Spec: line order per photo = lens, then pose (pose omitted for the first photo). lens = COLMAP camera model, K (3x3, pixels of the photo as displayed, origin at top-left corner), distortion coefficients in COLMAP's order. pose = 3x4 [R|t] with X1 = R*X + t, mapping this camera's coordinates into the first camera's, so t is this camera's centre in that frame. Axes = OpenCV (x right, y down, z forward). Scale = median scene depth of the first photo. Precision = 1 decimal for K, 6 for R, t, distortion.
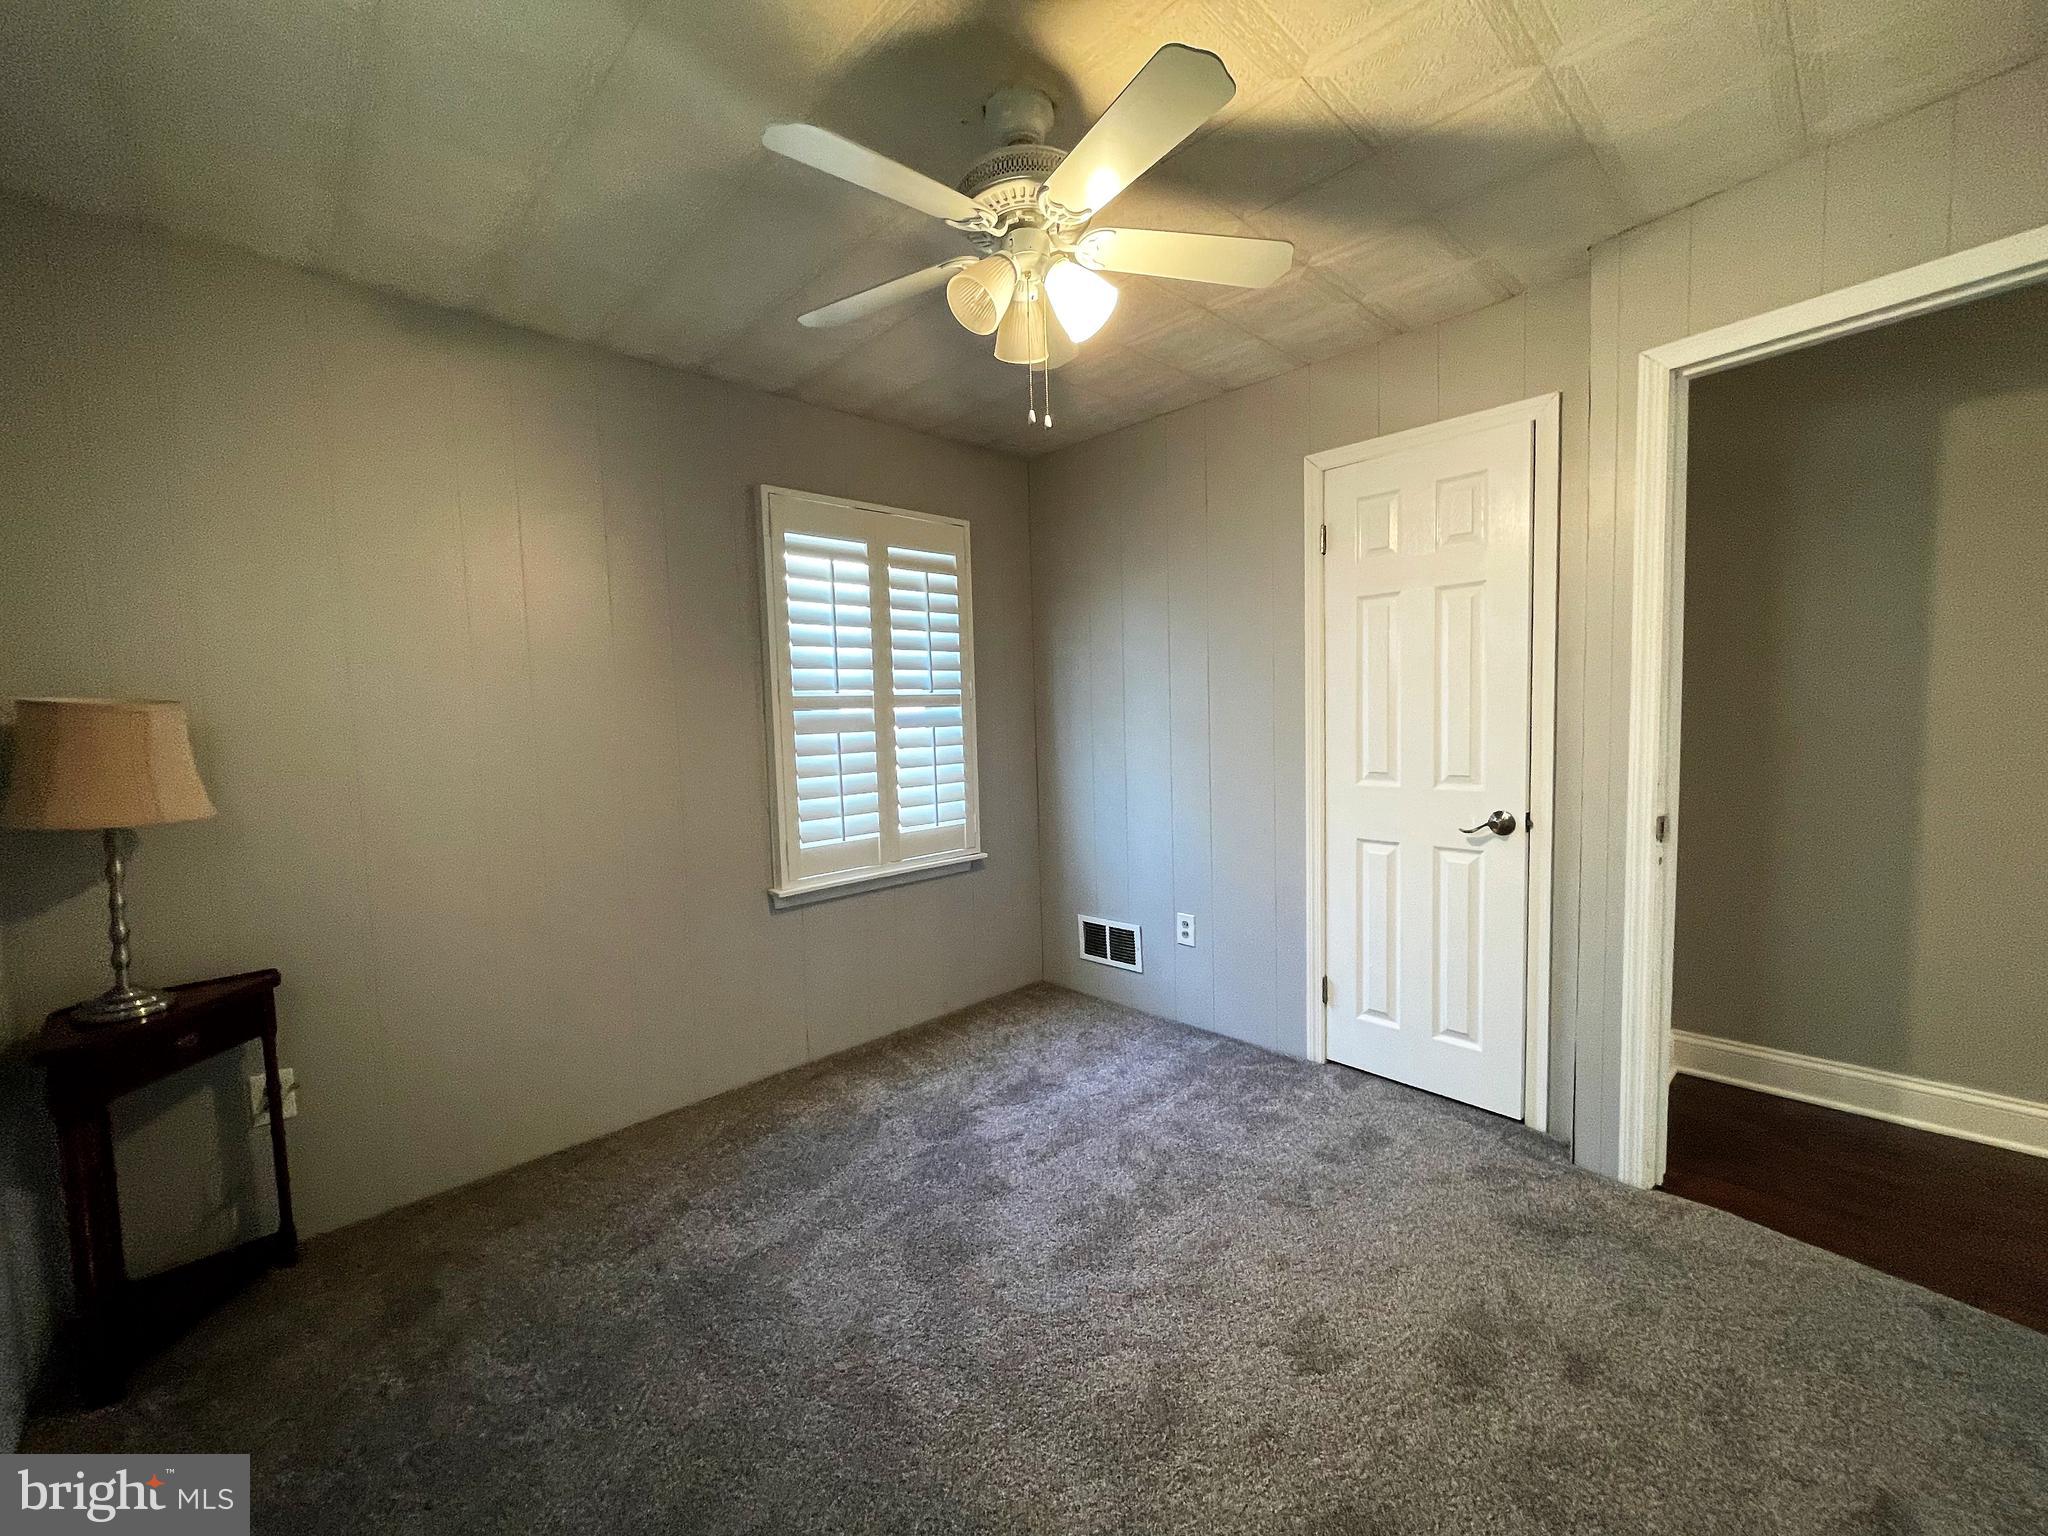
lens RADIAL K [[859.9, 0, 1023.9], [0, 859.9, 772.7], [0, 0, 1]] dist [-0.000862, -0.001294]
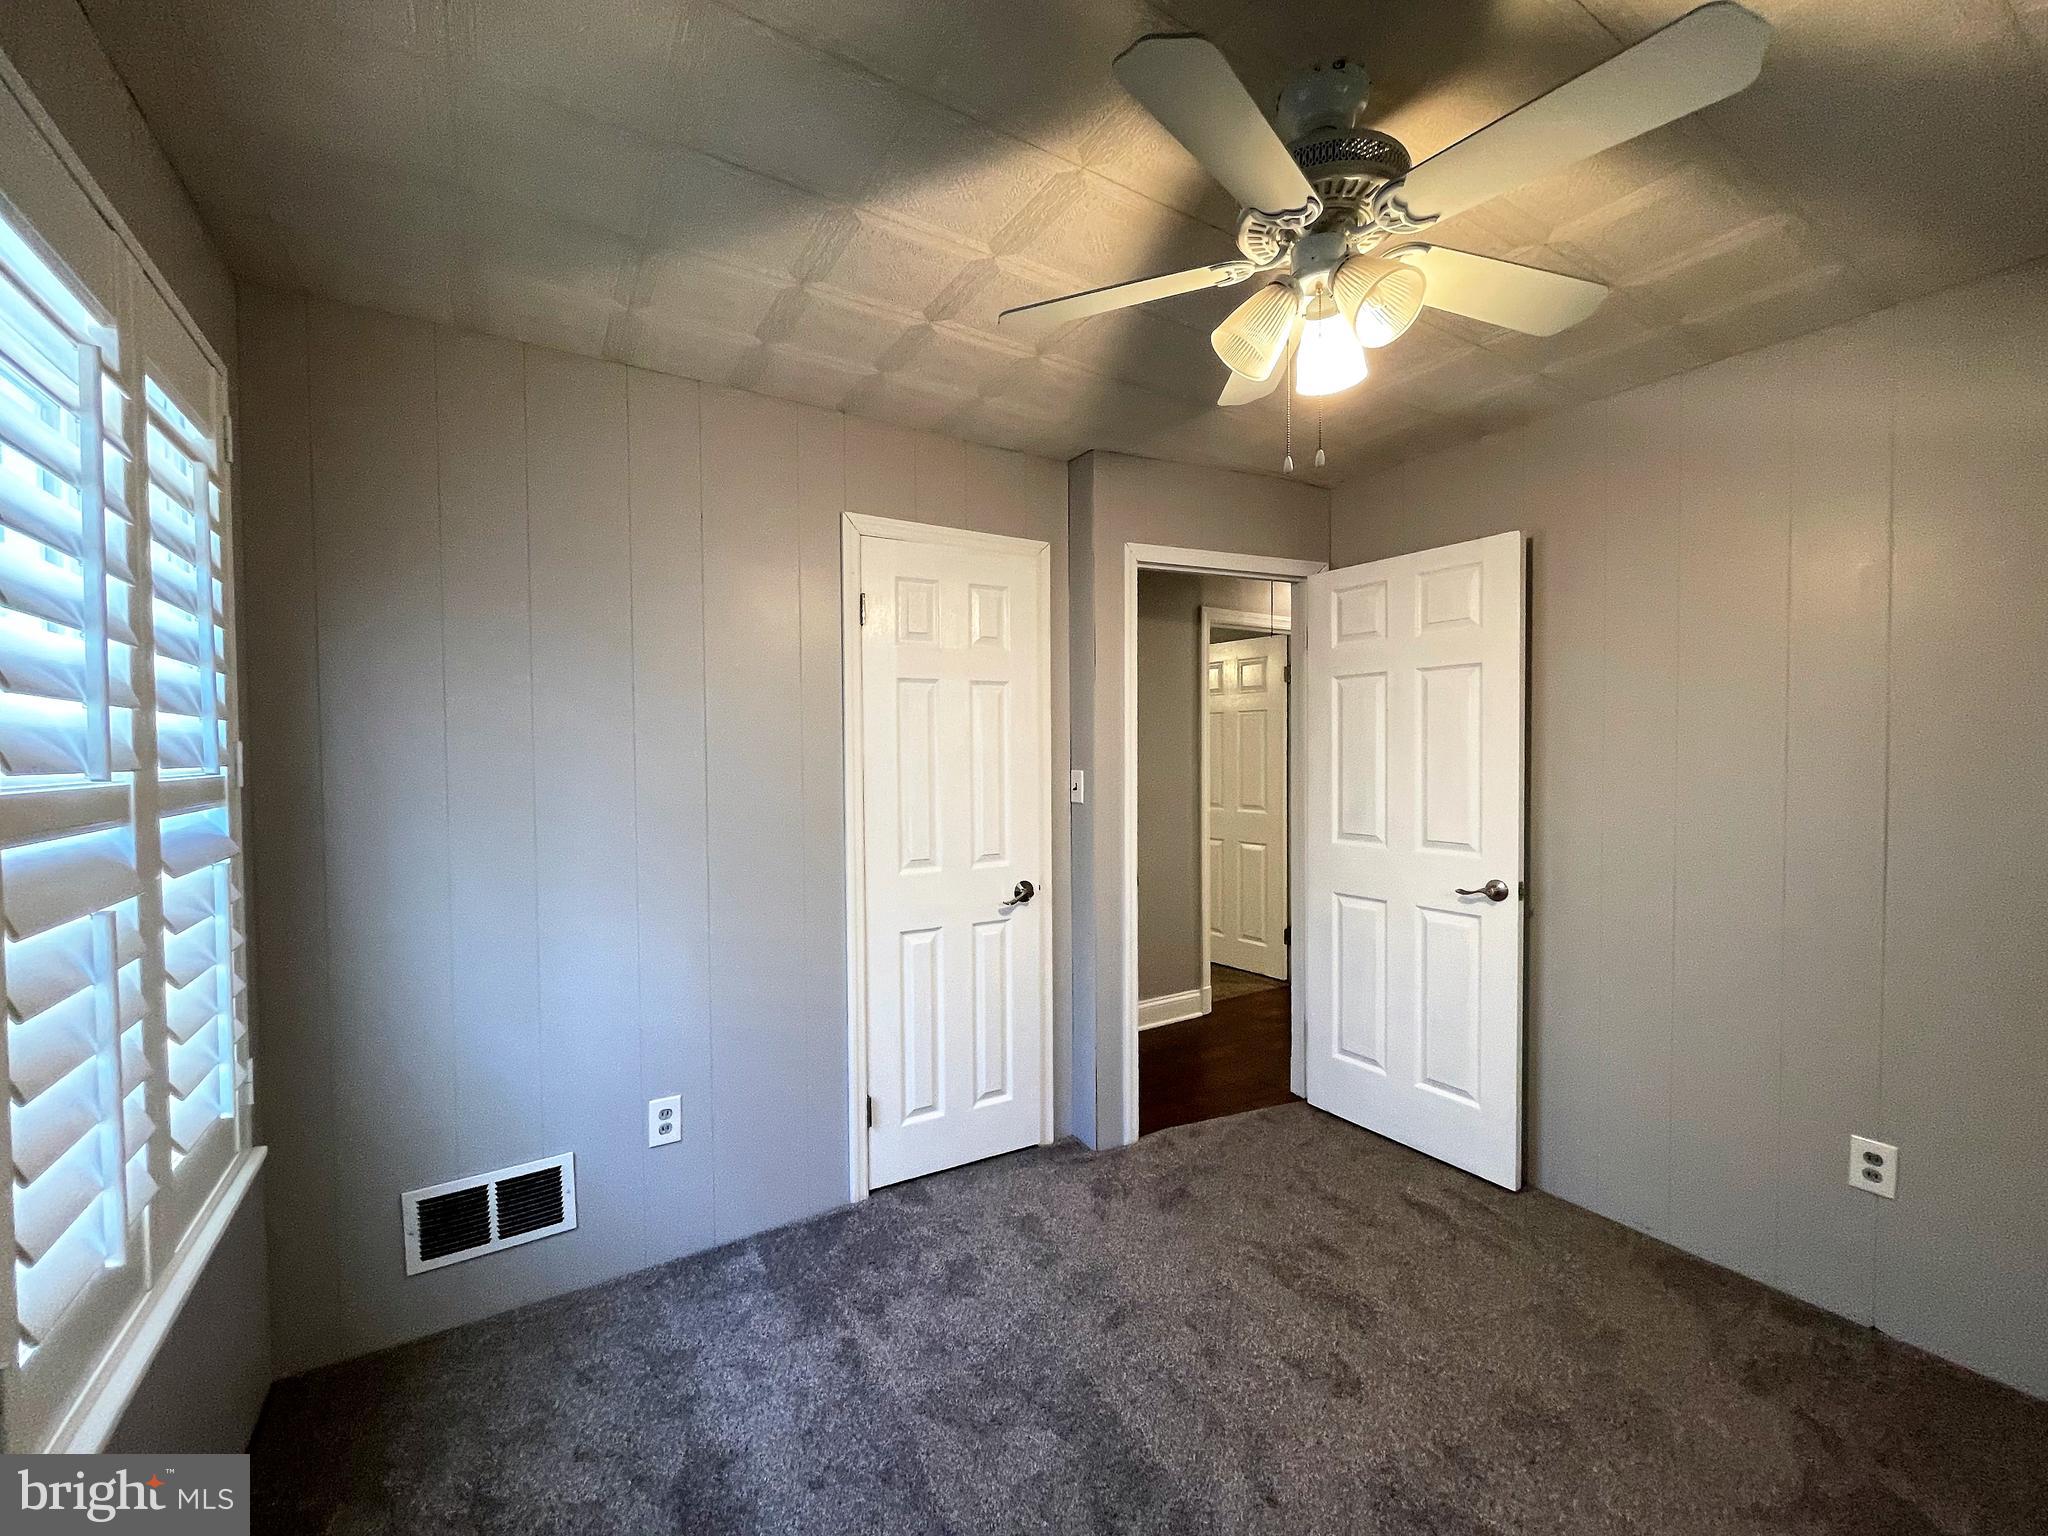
lens RADIAL K [[859.9, 0, 1023.9], [0, 859.9, 772.7], [0, 0, 1]] dist [-0.000862, -0.001294]
pose [[0.168400, -0.007502, 0.985690, -0.514831], [0.062791, 0.998022, -0.003132, -0.085768], [-0.983717, 0.062420, 0.168538, 0.710744]]
